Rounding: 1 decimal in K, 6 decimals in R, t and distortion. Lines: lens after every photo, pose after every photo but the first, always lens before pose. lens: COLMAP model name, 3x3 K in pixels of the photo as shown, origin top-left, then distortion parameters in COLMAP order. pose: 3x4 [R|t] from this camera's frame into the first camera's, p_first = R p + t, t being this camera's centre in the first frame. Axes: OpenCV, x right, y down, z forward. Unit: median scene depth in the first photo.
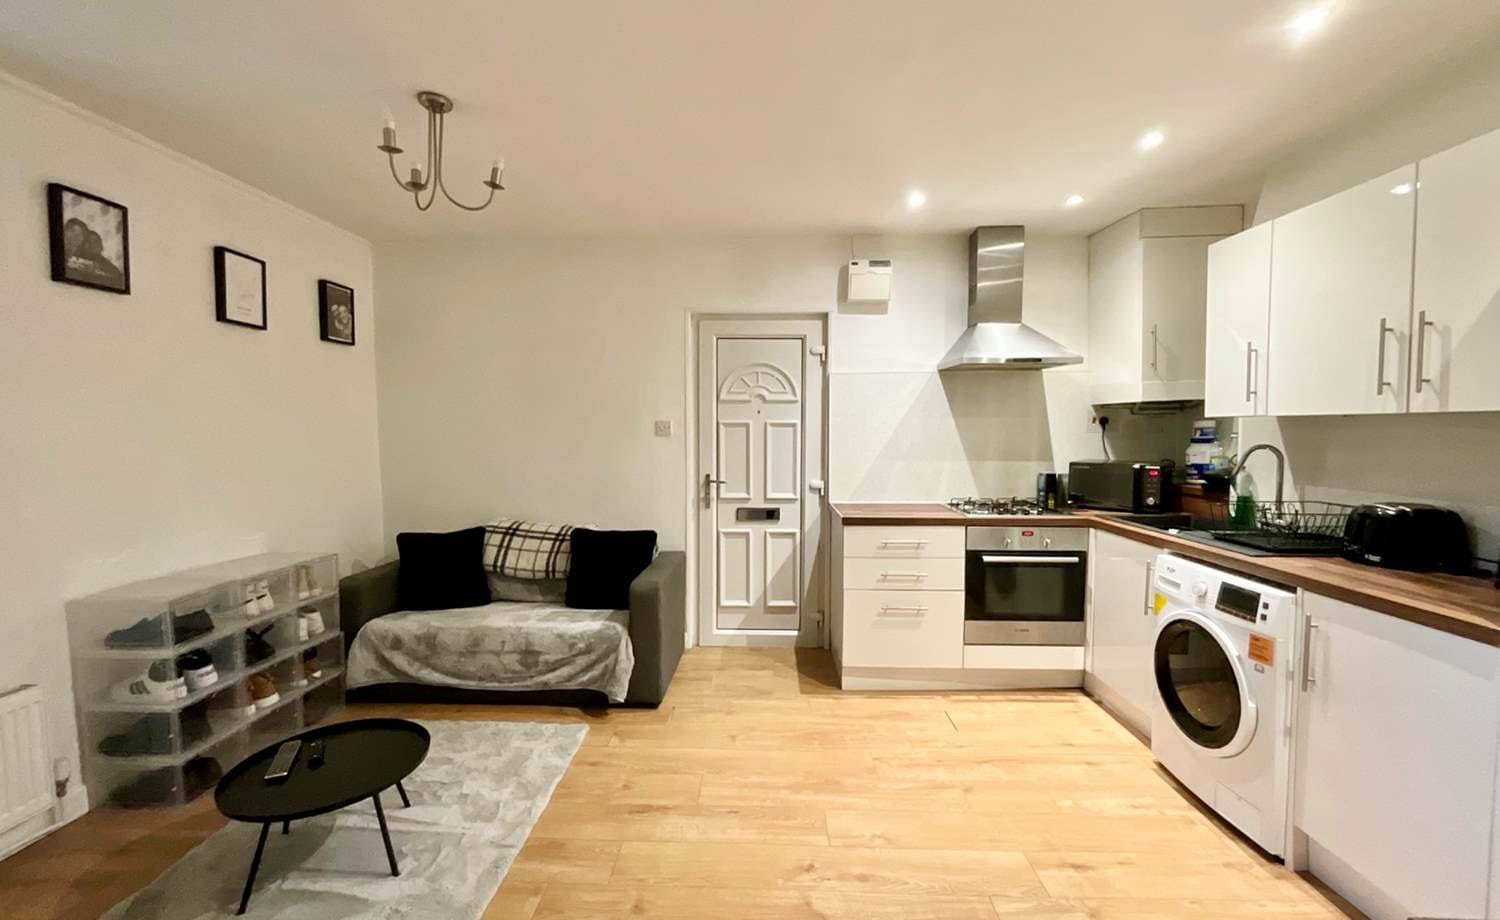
lens RADIAL K [[616.8, 0, 750.0], [0, 616.8, 460.0], [0, 0, 1]] dist [0.000402, -0.000063]
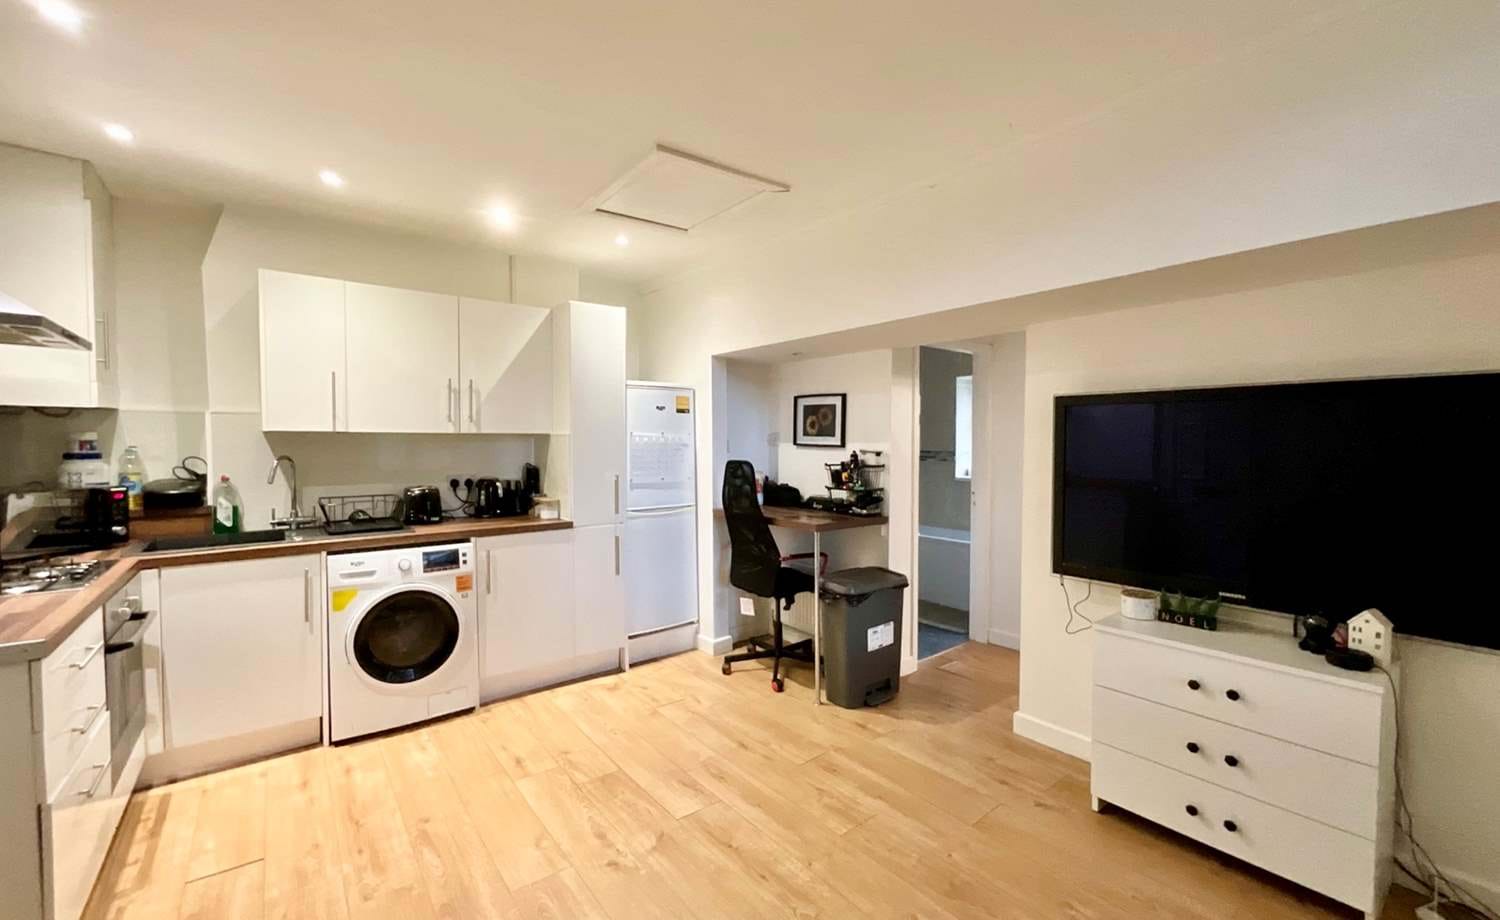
lens RADIAL K [[611.9, 0, 750.0], [0, 611.9, 460.0], [0, 0, 1]] dist [-0.002374, -0.000294]
pose [[-0.639953, -0.025605, 0.767987, -0.498709], [0.038684, 0.997104, 0.065479, -0.046910], [-0.767439, 0.071612, -0.637109, 0.862304]]
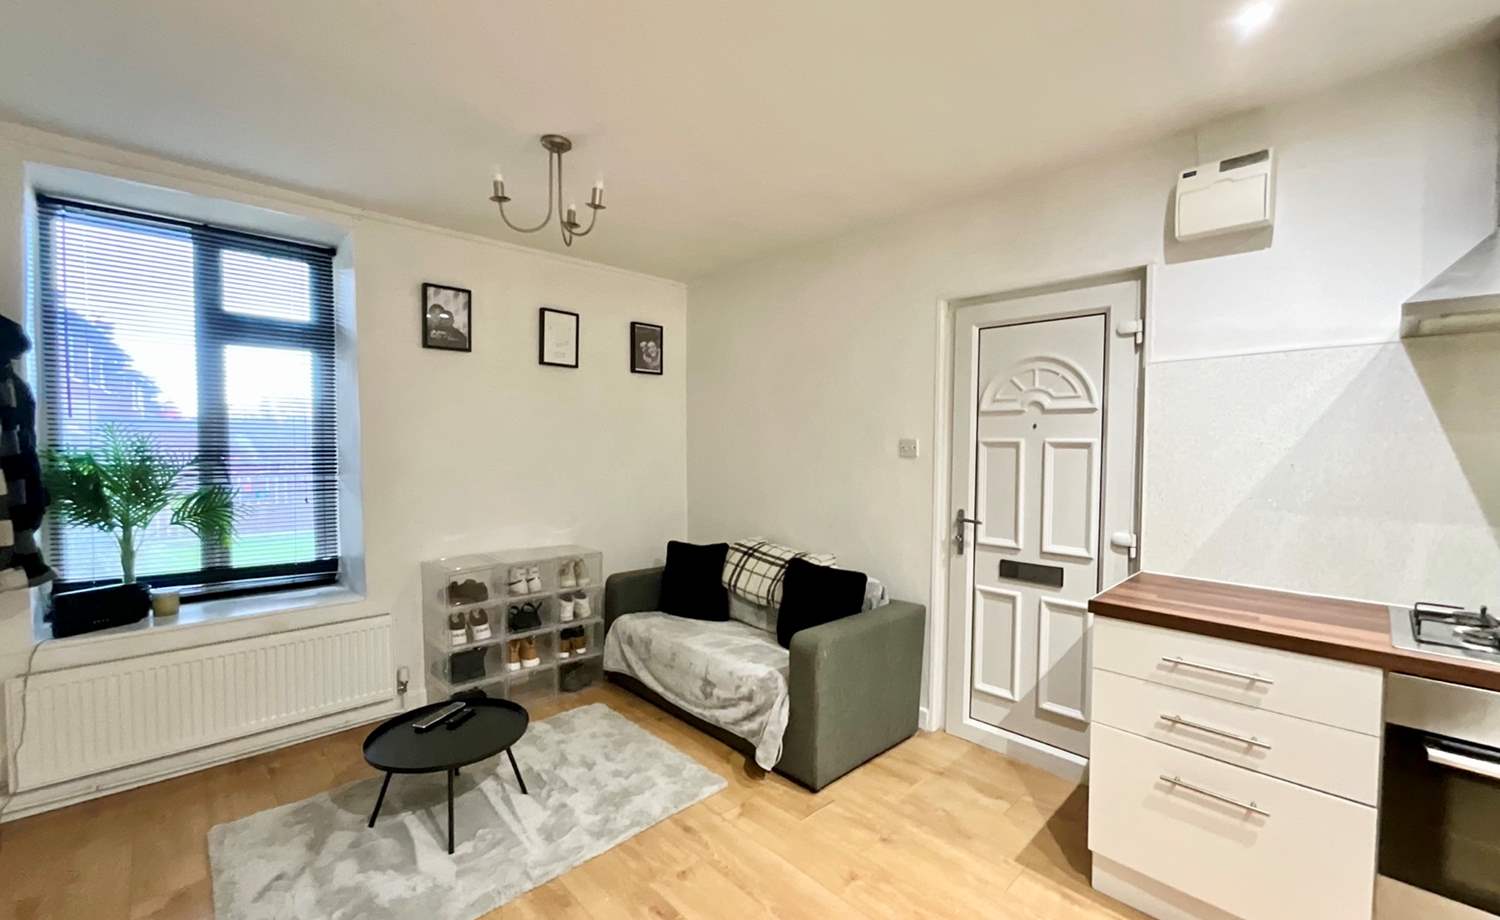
lens RADIAL K [[611.9, 0, 750.0], [0, 611.9, 460.0], [0, 0, 1]] dist [-0.002374, -0.000294]
pose [[0.712565, 0.024175, -0.701189, 0.327602], [-0.041117, 0.999127, -0.007337, -0.025884], [0.700400, 0.034059, 0.712937, 0.336938]]
